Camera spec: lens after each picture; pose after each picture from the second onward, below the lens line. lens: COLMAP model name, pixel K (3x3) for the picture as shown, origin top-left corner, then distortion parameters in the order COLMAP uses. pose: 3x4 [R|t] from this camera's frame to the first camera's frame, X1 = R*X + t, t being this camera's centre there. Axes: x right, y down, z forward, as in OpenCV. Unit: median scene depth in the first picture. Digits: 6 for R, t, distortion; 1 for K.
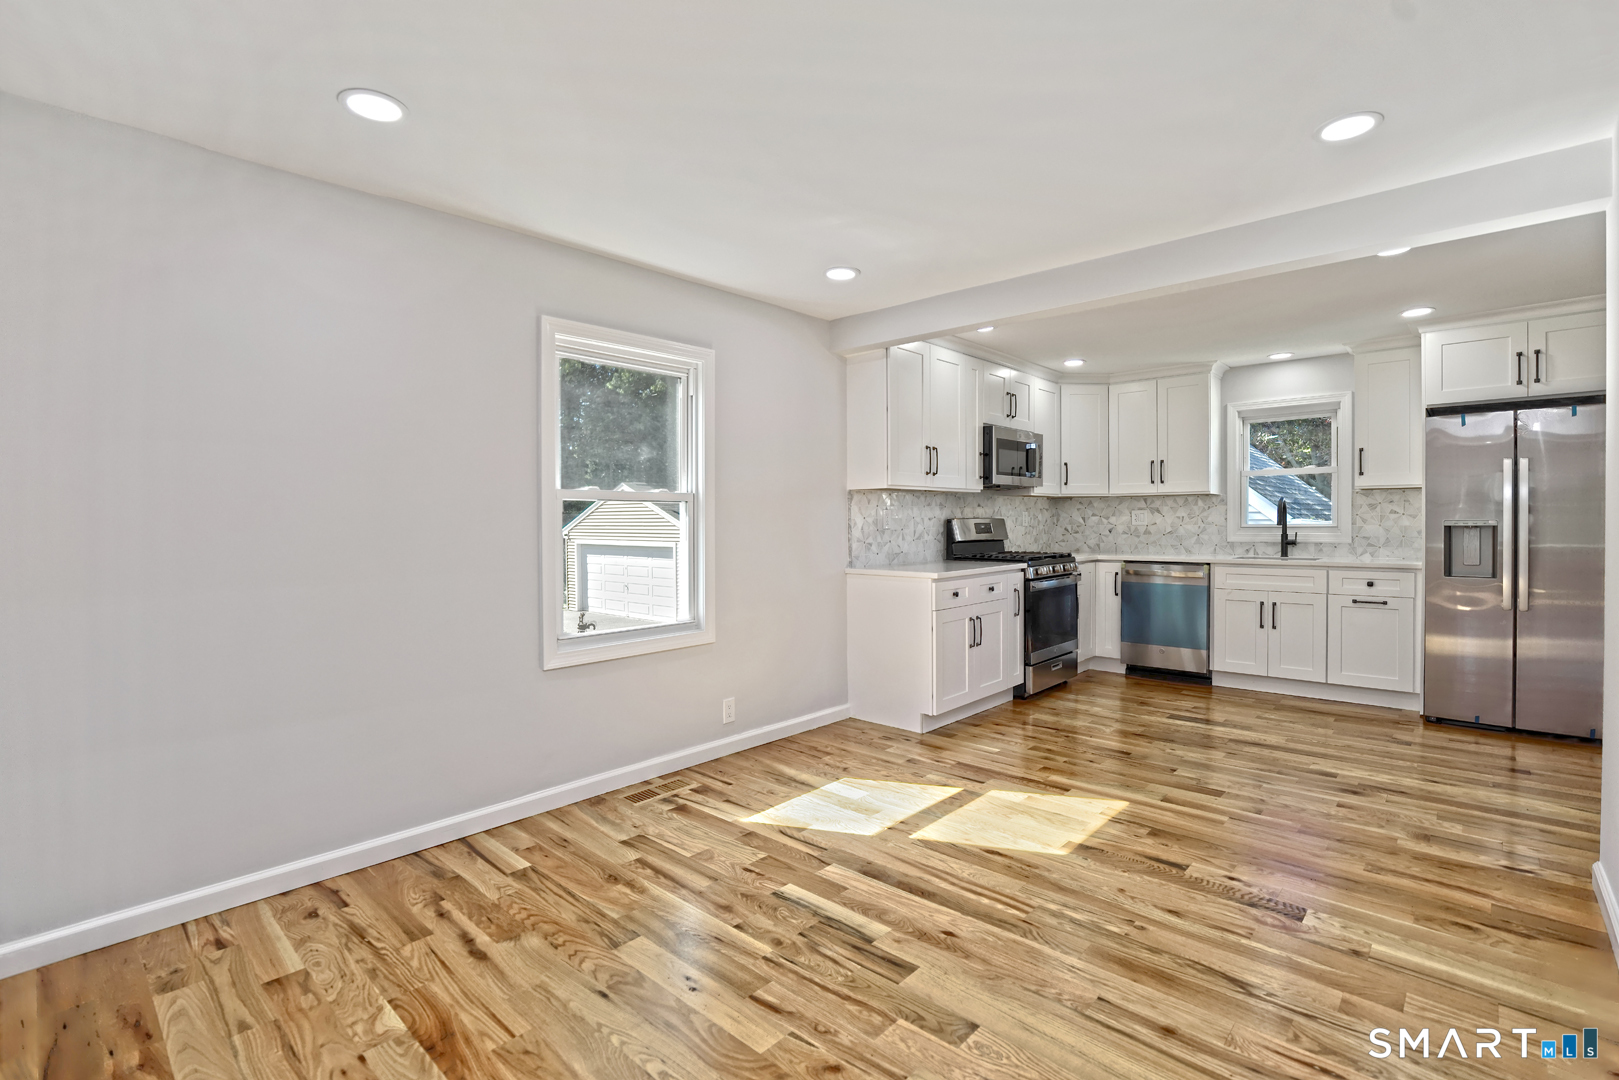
lens RADIAL K [[743.7, 0, 815.1], [0, 743.7, 528.0], [0, 0, 1]] dist [-0.025356, 0.003548]
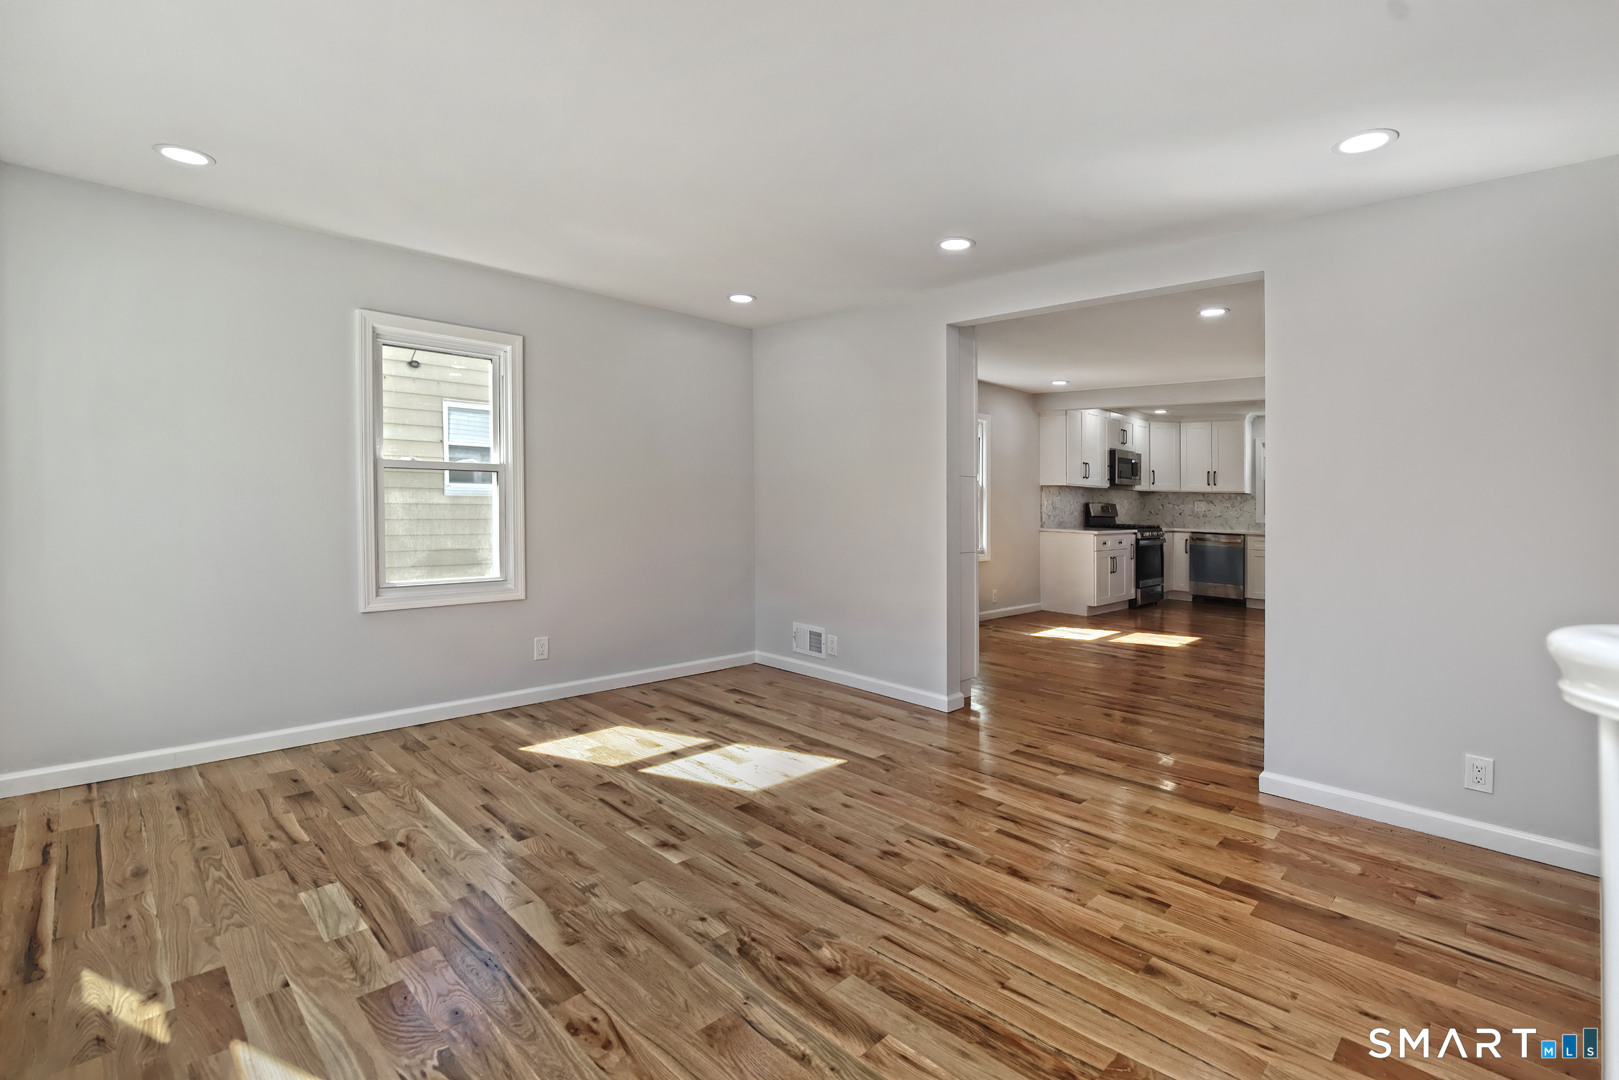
lens RADIAL K [[743.7, 0, 802.7], [0, 743.7, 457.5], [0, 0, 1]] dist [-0.025356, 0.003548]
pose [[0.997983, 0.030885, -0.055466, -0.599678], [-0.034452, 0.997320, -0.064544, 0.025032], [0.053324, 0.066324, 0.996372, -1.158058]]
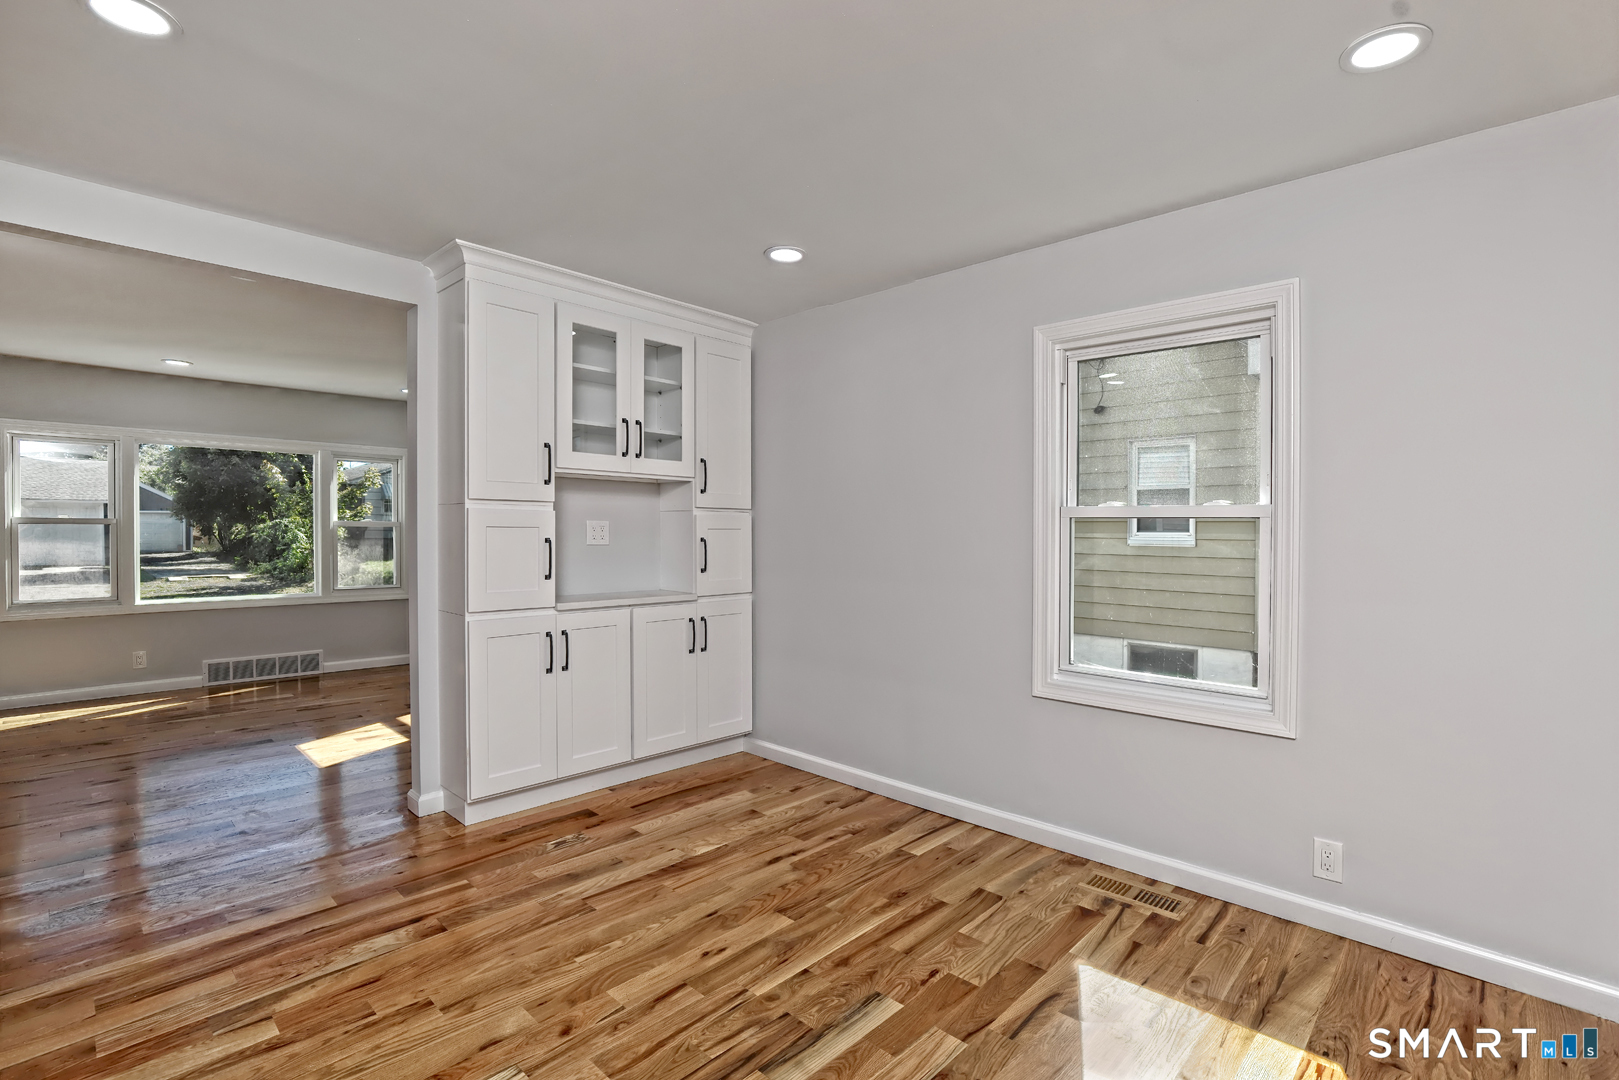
lens RADIAL K [[743.7, 0, 813.0], [0, 743.7, 524.9], [0, 0, 1]] dist [-0.025356, 0.003548]
pose [[-0.009233, -0.000106, -0.999957, 0.550148], [-0.023612, 0.999721, 0.000112, -0.017089], [0.999679, 0.023613, -0.009233, 0.667226]]
